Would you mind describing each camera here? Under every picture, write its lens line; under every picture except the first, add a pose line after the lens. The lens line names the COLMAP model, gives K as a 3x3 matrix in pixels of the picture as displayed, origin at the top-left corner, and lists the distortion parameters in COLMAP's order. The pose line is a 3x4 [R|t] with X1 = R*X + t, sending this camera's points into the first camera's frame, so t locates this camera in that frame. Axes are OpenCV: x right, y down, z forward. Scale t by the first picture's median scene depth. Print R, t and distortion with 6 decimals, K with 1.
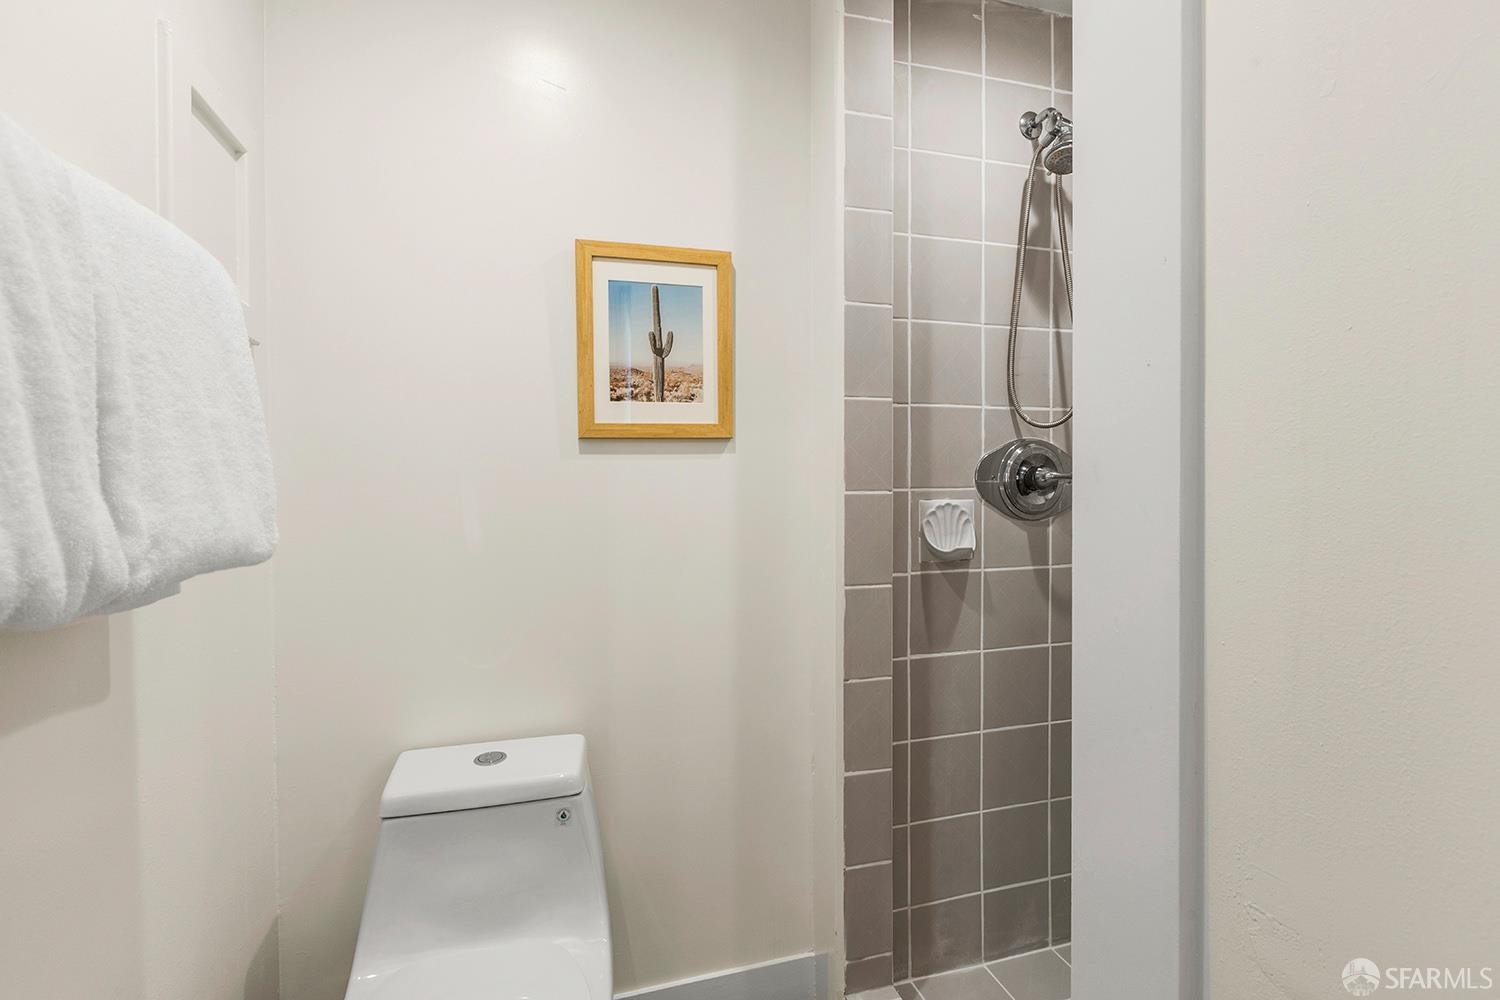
lens RADIAL K [[690.4, 0, 750.0], [0, 690.4, 496.6], [0, 0, 1]] dist [-0.003437, 0.001518]
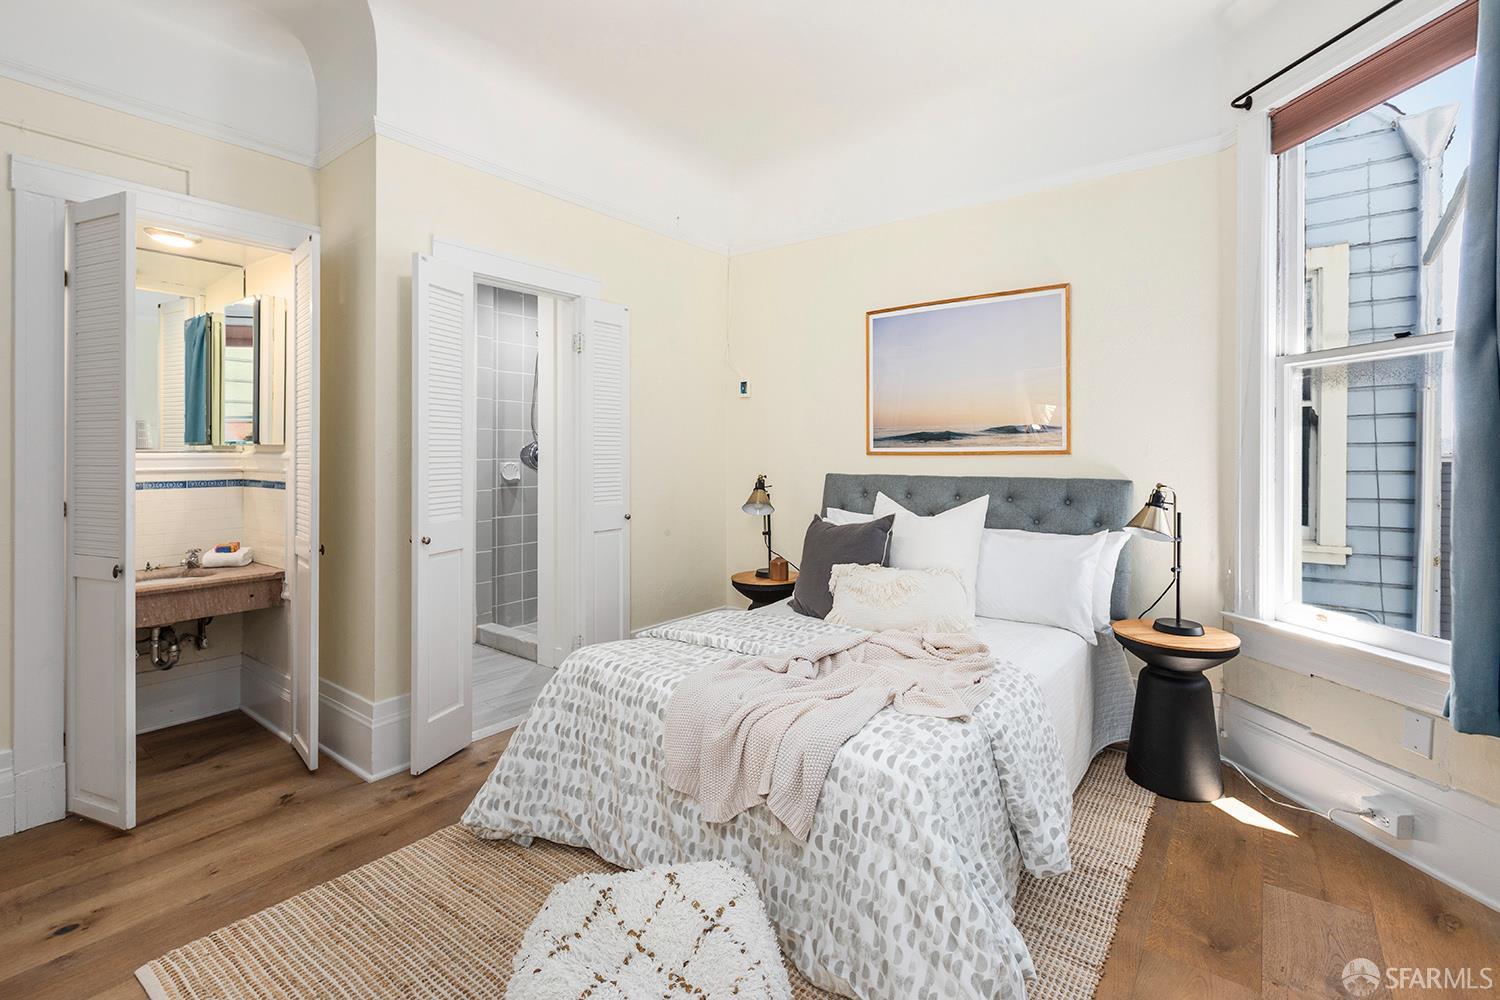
lens RADIAL K [[690.4, 0, 736.4], [0, 690.4, 447.5], [0, 0, 1]] dist [-0.003437, 0.001518]
pose [[0.822931, 0.009469, 0.568062, -0.579431], [0.003595, 0.999754, -0.021873, 0.009395], [-0.568130, 0.020042, 0.822695, -1.924200]]
